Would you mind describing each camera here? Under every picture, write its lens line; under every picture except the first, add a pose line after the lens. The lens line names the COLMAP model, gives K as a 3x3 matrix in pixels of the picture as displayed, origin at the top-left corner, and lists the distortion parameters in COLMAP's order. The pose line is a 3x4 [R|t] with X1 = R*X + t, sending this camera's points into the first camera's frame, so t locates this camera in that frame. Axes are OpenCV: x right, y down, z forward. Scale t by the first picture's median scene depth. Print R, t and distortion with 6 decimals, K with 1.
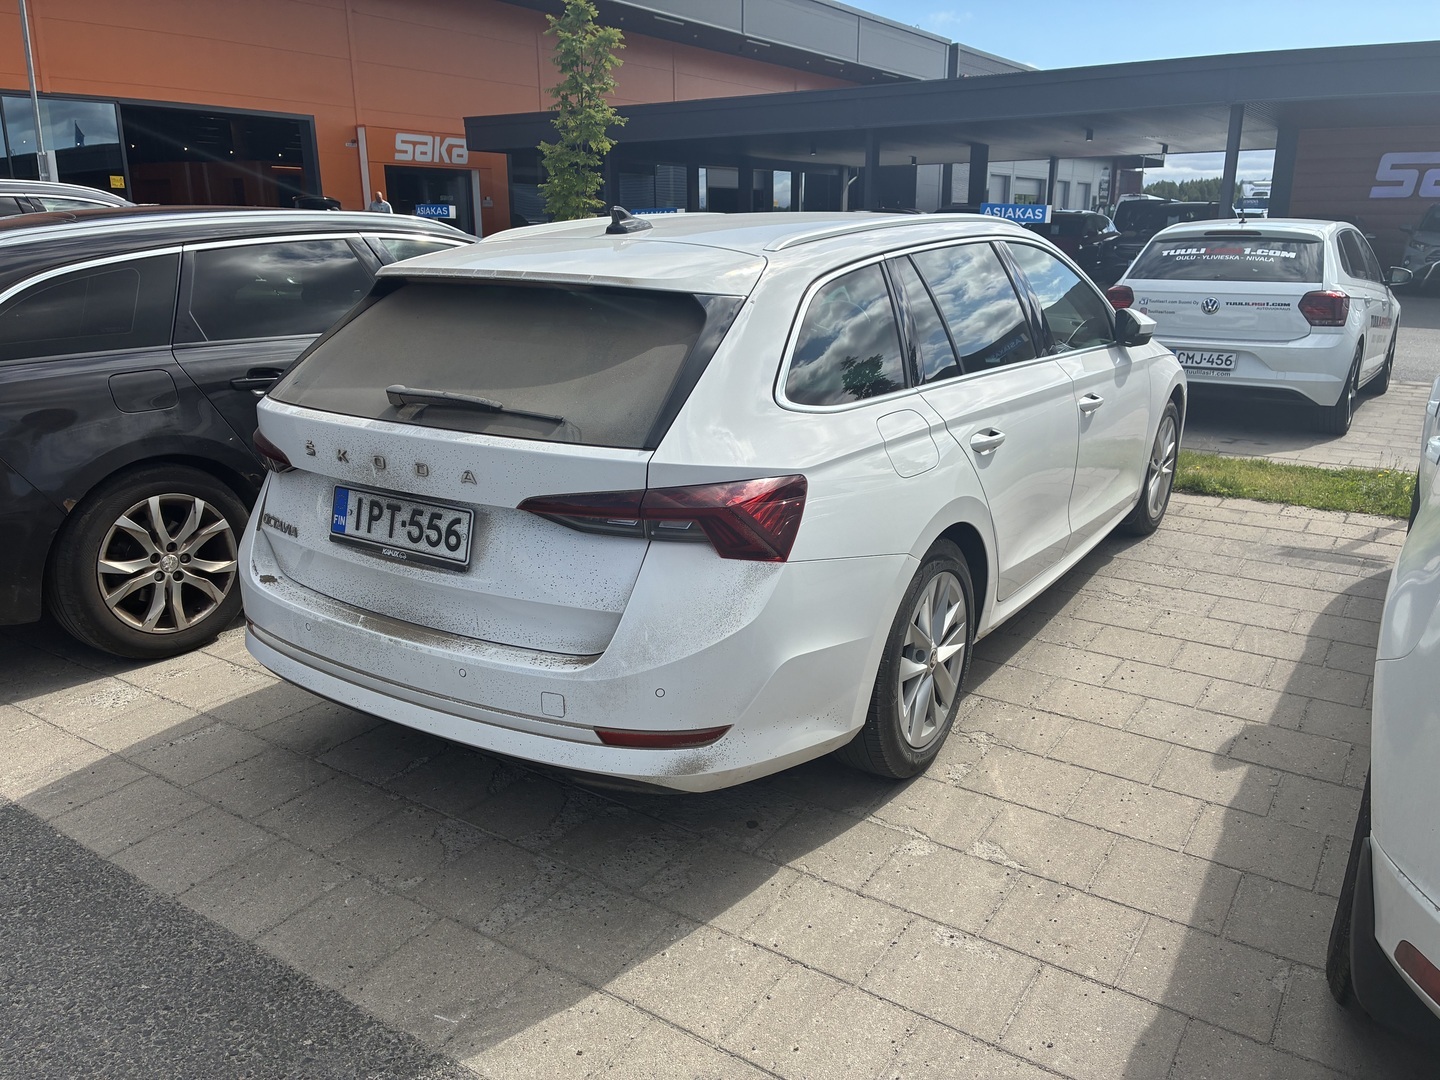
lens RADIAL K [[1079.6, 0, 720.0], [0, 1079.6, 540.0], [0, 0, 1]] dist [0.089159, -0.121654]
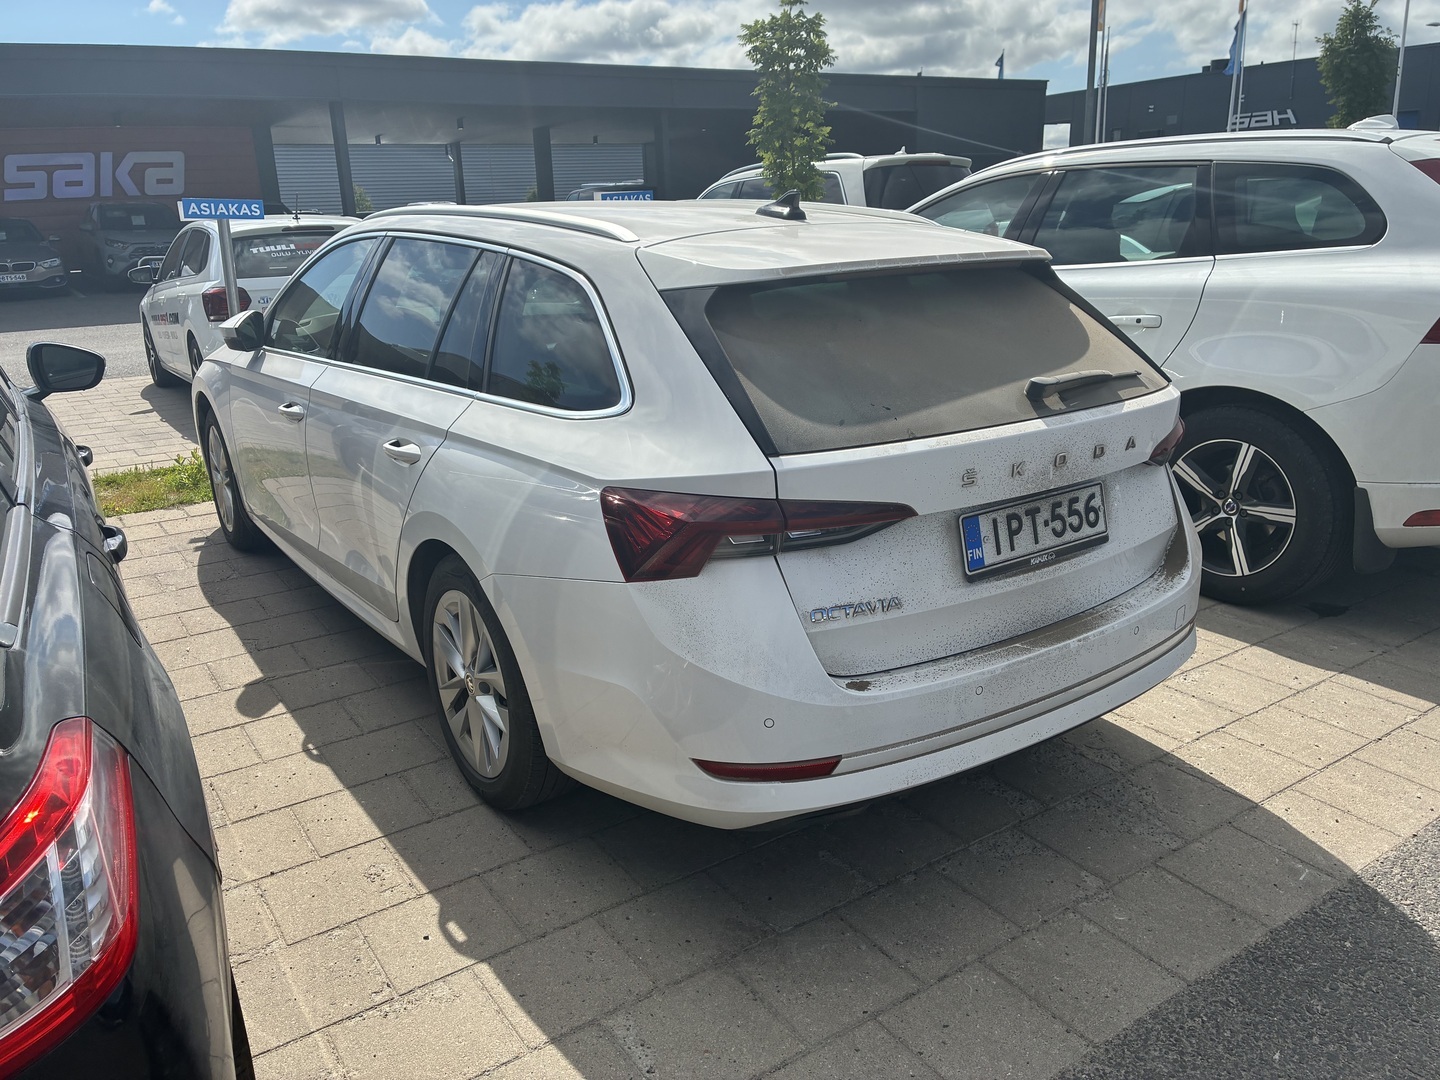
lens RADIAL K [[1079.6, 0, 720.0], [0, 1079.6, 540.0], [0, 0, 1]] dist [0.089159, -0.121654]
pose [[0.380861, -0.285054, 0.879596, -1.219896], [0.287956, 0.940551, 0.180124, -0.249801], [-0.878650, 0.184683, 0.440302, 0.830929]]
